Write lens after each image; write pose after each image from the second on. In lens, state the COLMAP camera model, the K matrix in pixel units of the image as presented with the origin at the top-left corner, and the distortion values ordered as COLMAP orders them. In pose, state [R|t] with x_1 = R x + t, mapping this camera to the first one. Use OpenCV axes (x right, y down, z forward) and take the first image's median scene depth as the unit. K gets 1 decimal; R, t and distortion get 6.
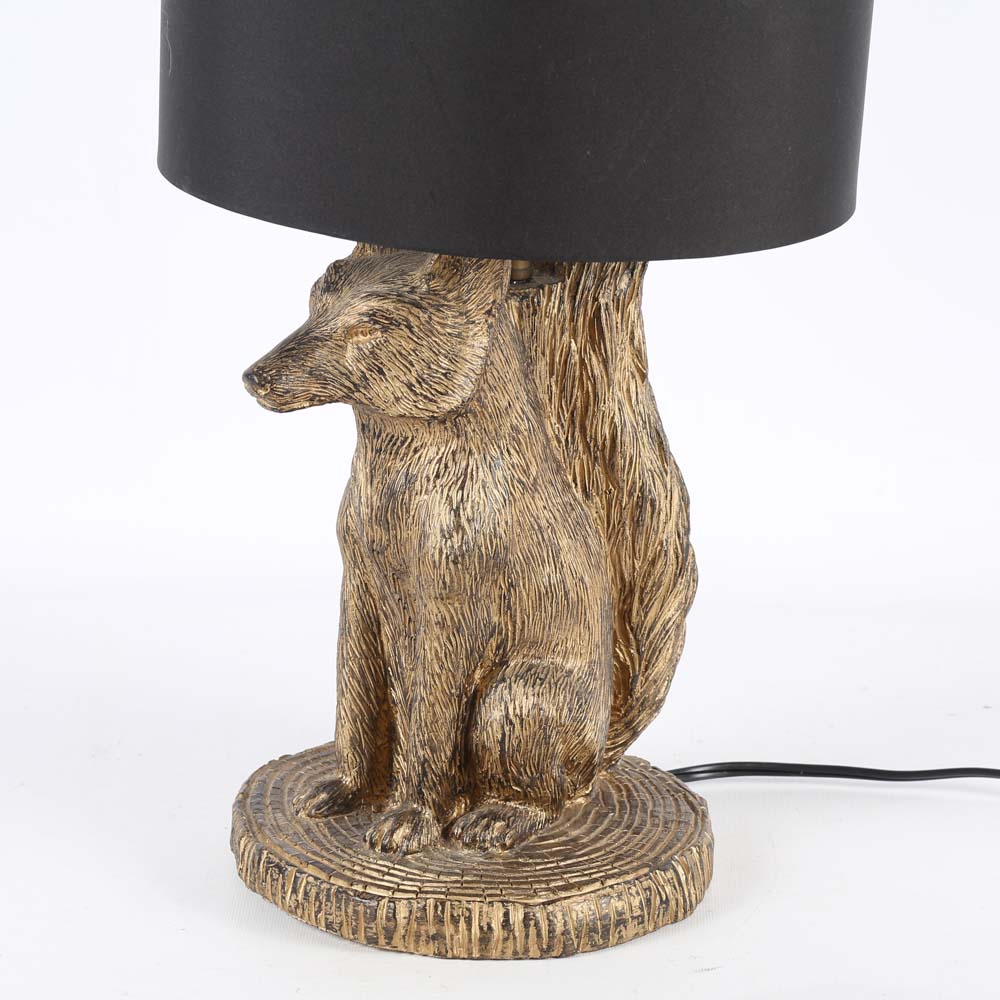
lens RADIAL K [[4181.0, 0, 499.1], [0, 4181.0, 528.4], [0, 0, 1]] dist [0.475032, 4.792484]
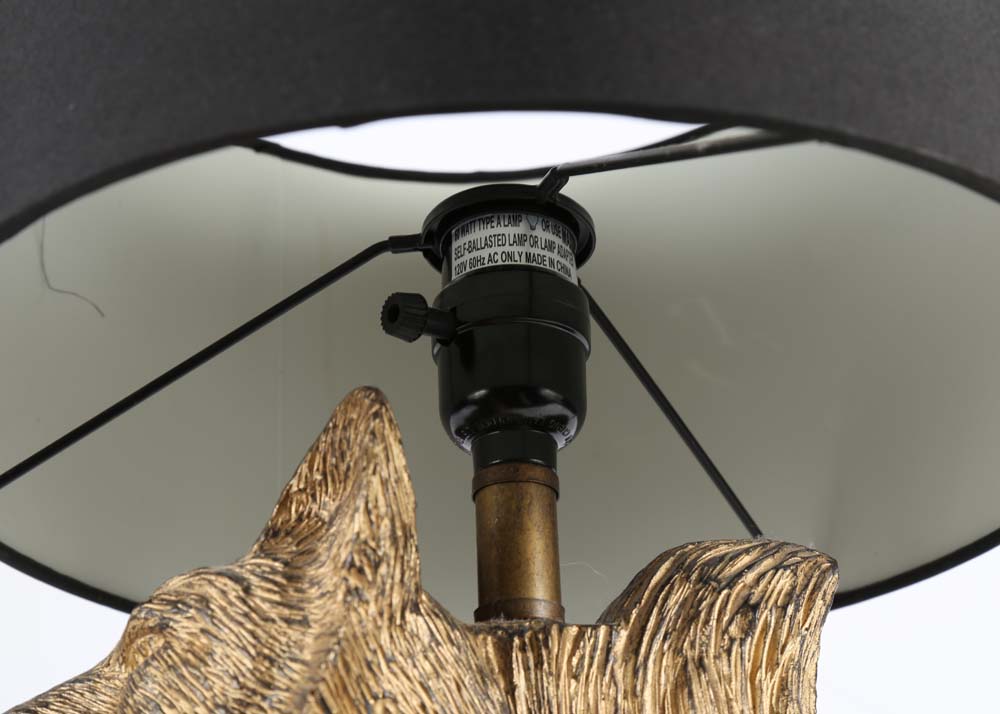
lens RADIAL K [[1788.5, 0, 500.0], [0, 1788.5, 357.0], [0, 0, 1]] dist [0.098313, 0.080711]
pose [[0.894821, -0.242211, -0.375005, 0.097455], [-0.075702, 0.745527, -0.662163, 0.069152], [0.439959, 0.620906, 0.648777, 0.830047]]
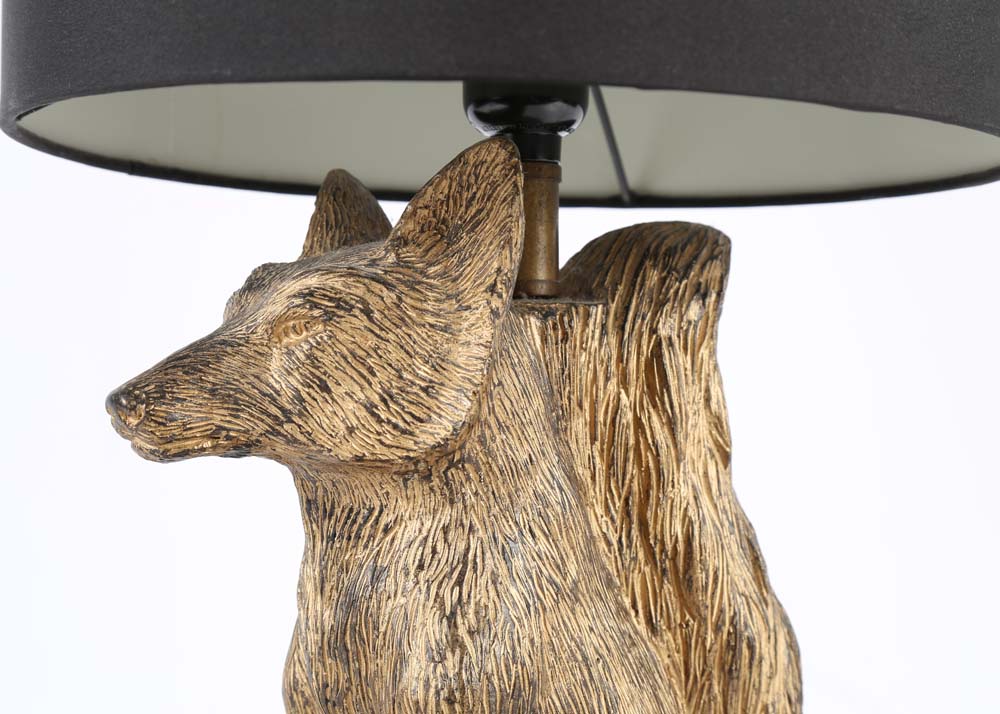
lens RADIAL K [[2068.1, 0, 500.0], [0, 2068.1, 357.0], [0, 0, 1]] dist [0.192398, -0.022134]
pose [[0.999188, -0.032871, -0.023298, 0.005666], [0.024228, 0.952229, -0.304423, 0.053014], [0.032192, 0.303612, 0.952252, 0.683571]]
